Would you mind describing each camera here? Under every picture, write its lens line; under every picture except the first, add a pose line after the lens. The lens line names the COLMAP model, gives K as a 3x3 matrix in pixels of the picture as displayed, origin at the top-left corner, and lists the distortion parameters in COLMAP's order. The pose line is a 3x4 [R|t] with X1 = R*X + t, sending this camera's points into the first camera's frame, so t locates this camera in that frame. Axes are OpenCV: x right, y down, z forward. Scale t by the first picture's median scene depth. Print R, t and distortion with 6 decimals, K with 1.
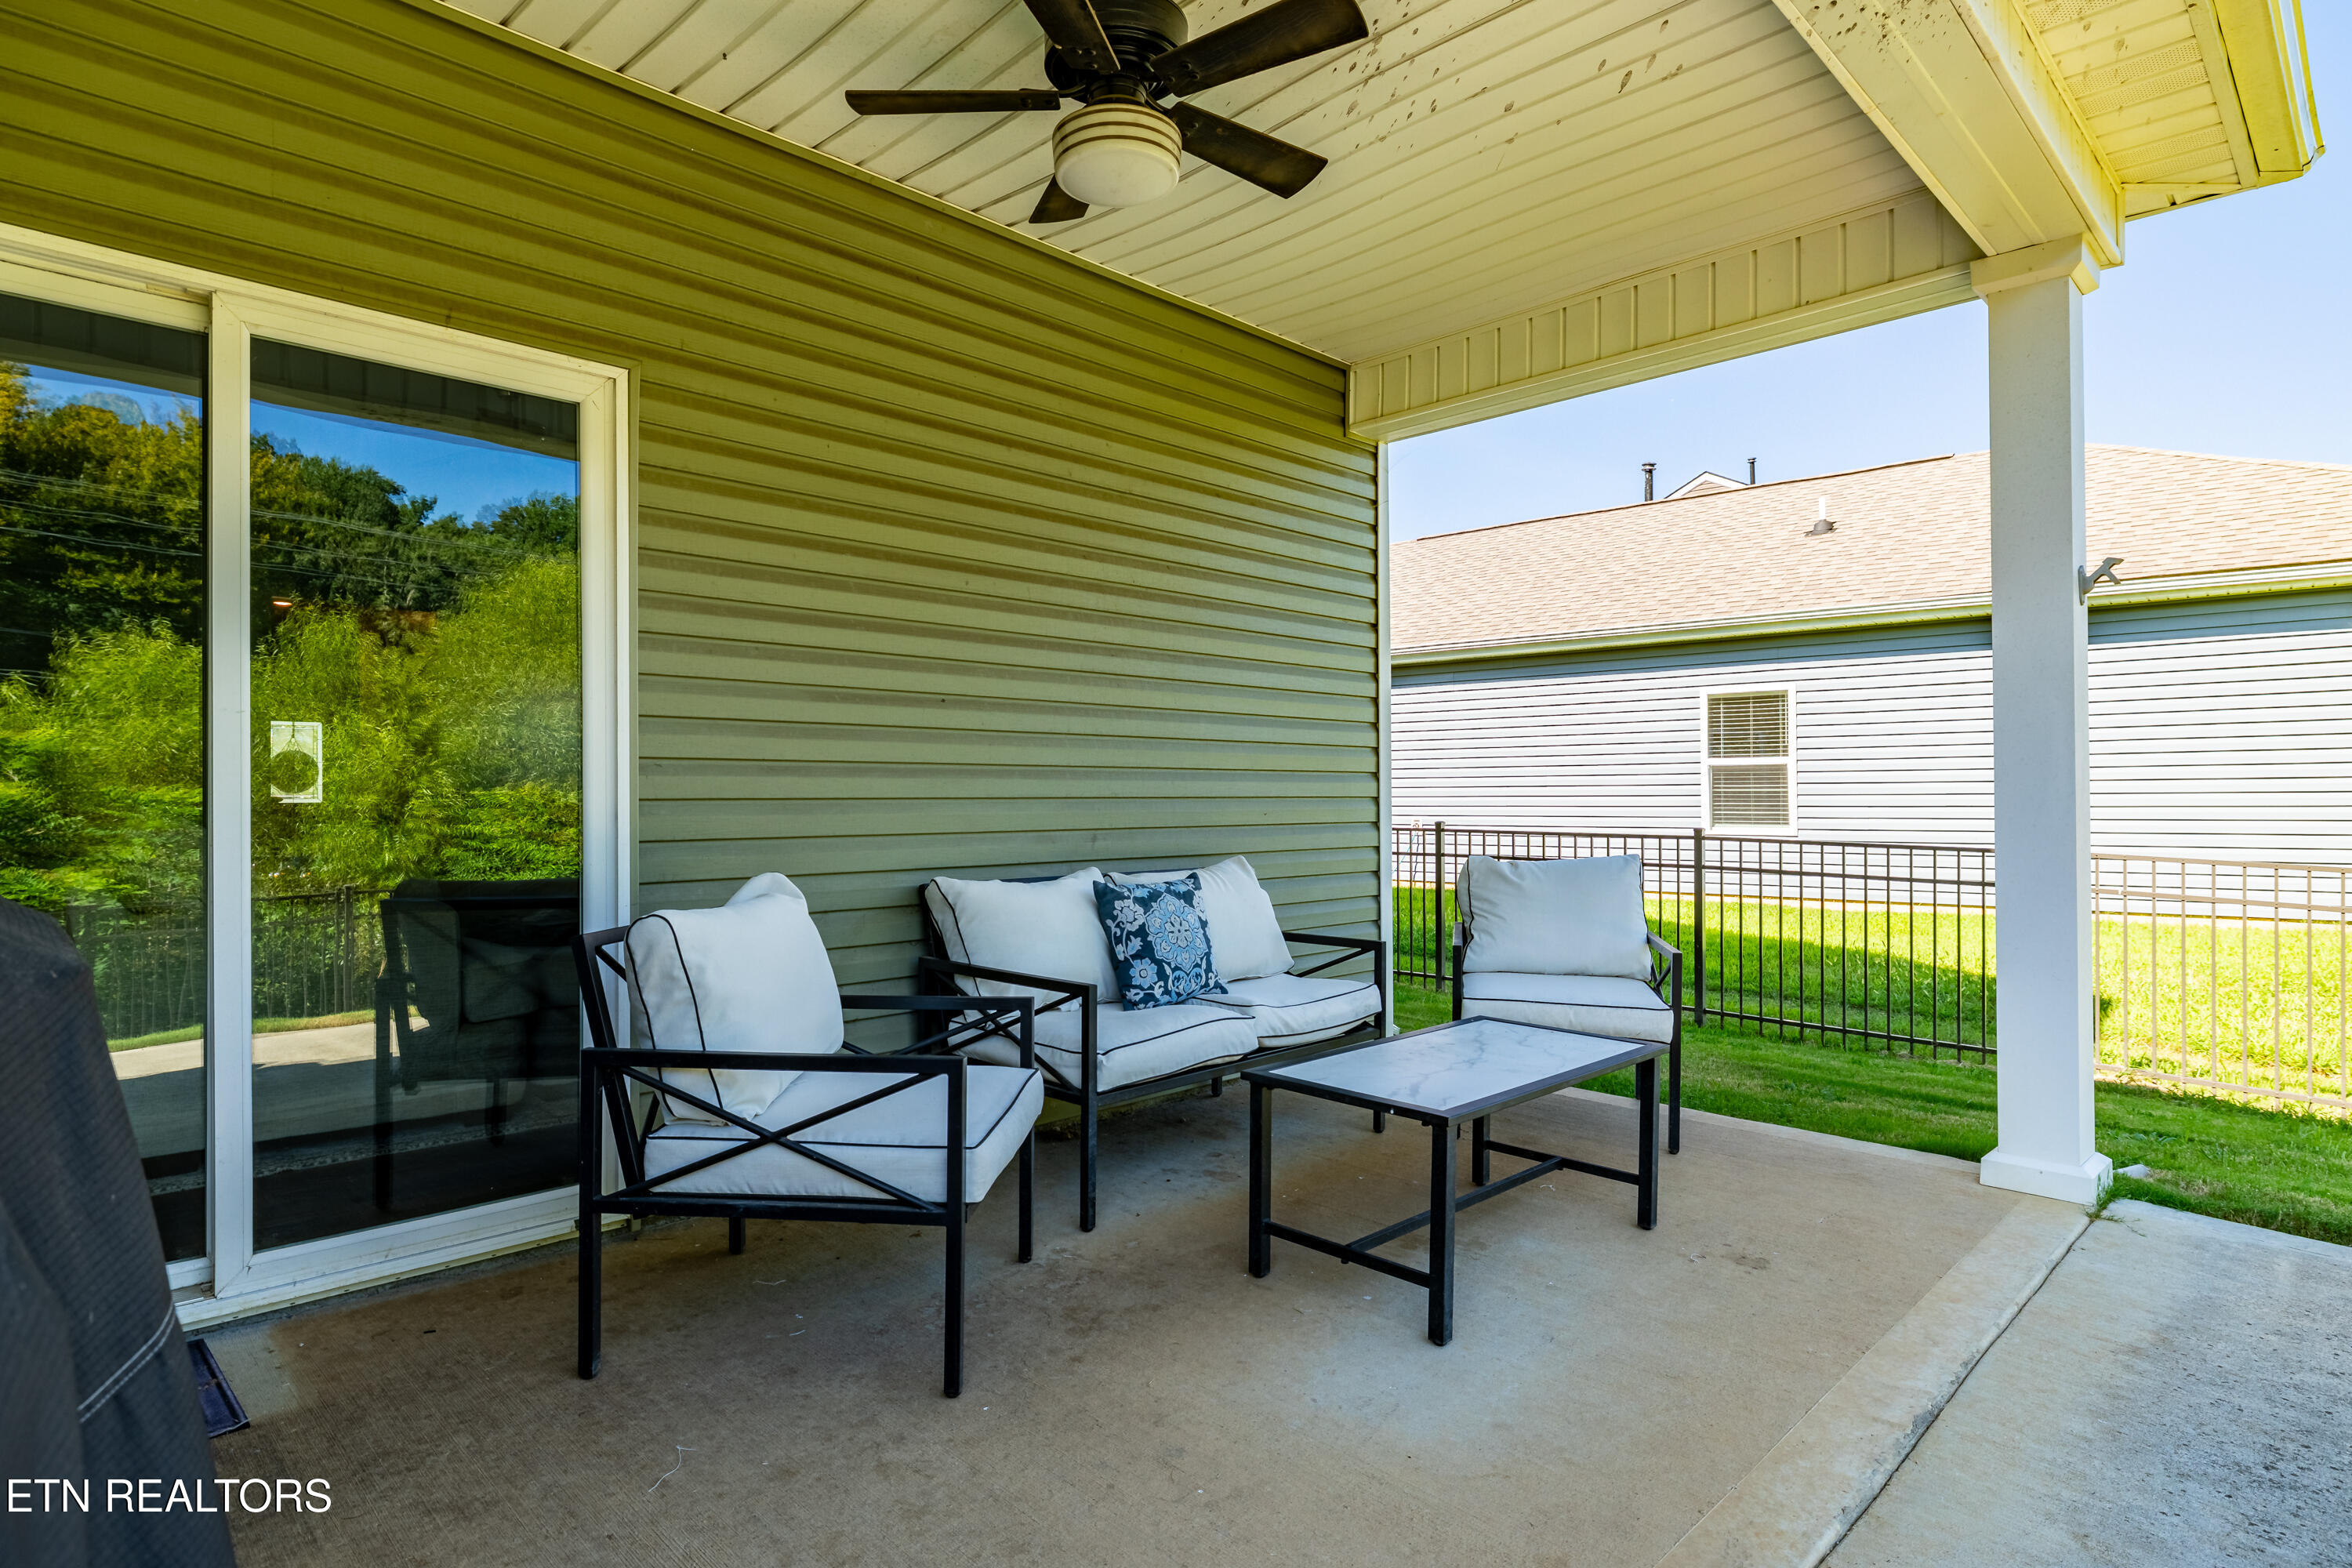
lens RADIAL K [[1254.3, 0, 1179.8], [0, 1254.3, 757.4], [0, 0, 1]] dist [-0.001336, -0.000691]
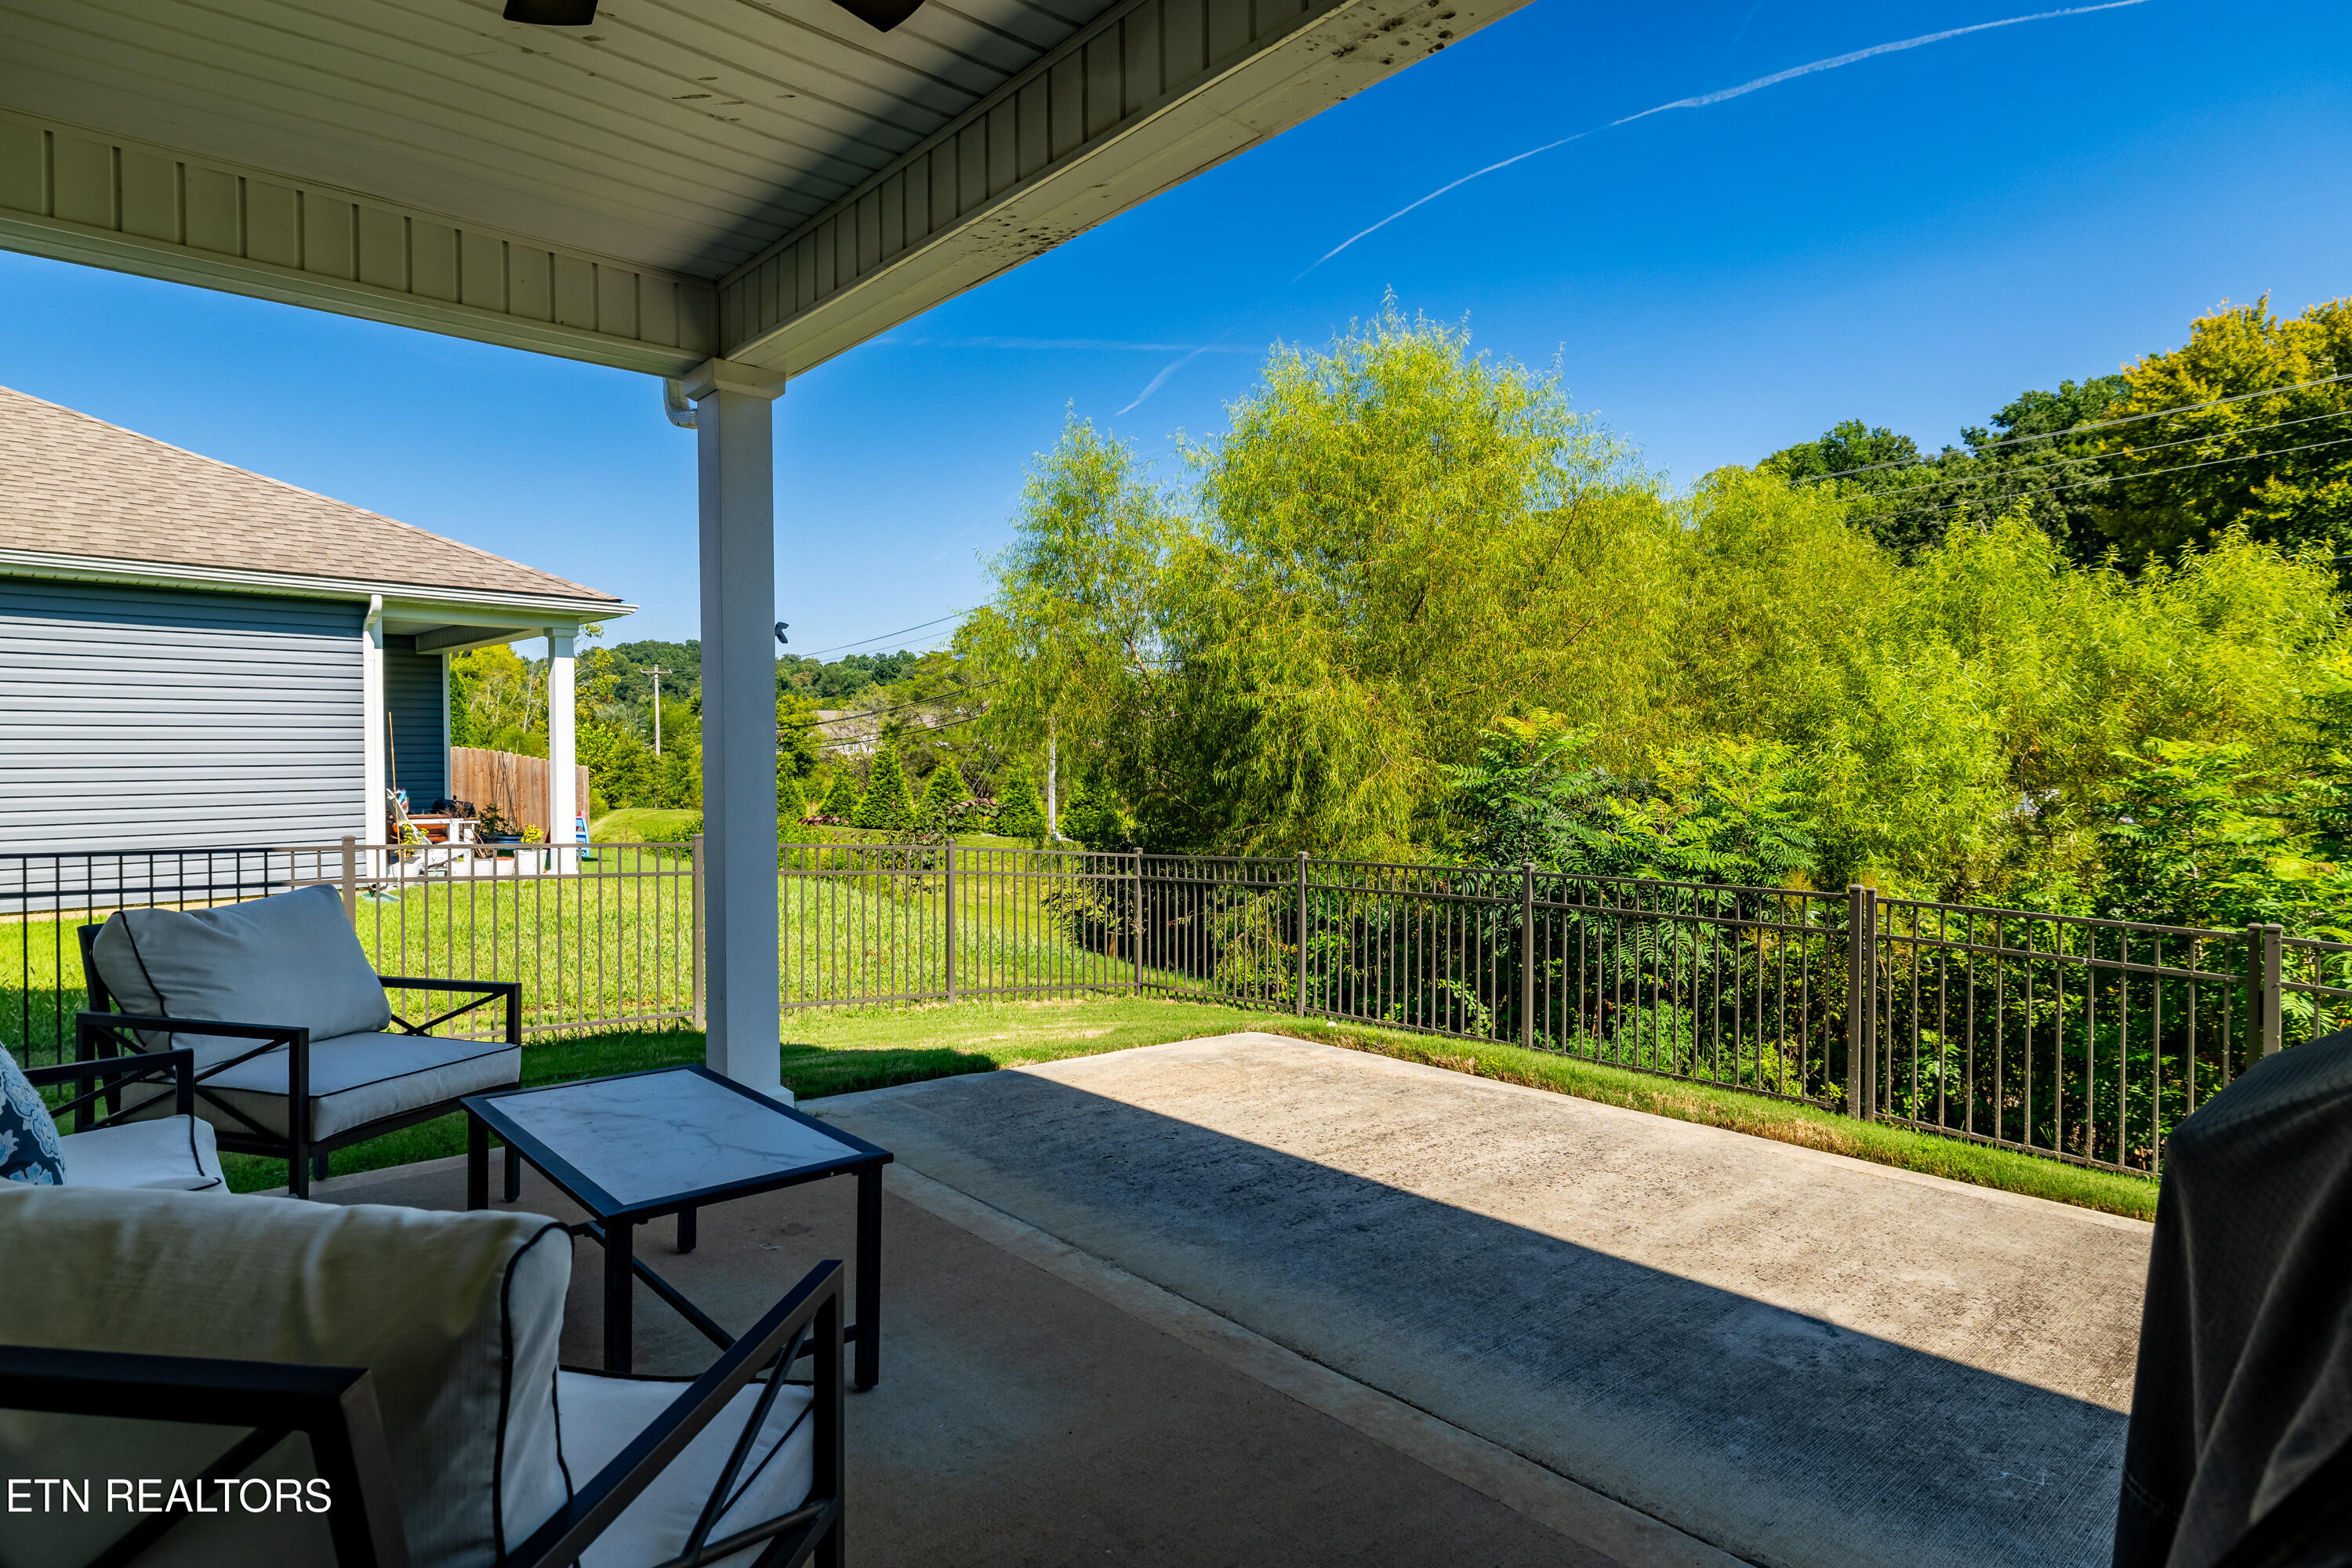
lens RADIAL K [[1254.3, 0, 1179.8], [0, 1254.3, 757.4], [0, 0, 1]] dist [-0.001336, -0.000691]
pose [[0.046111, 0.000250, 0.998936, -0.798770], [-0.029388, 0.999567, 0.001106, -0.045551], [-0.998504, -0.029408, 0.046098, 0.737755]]
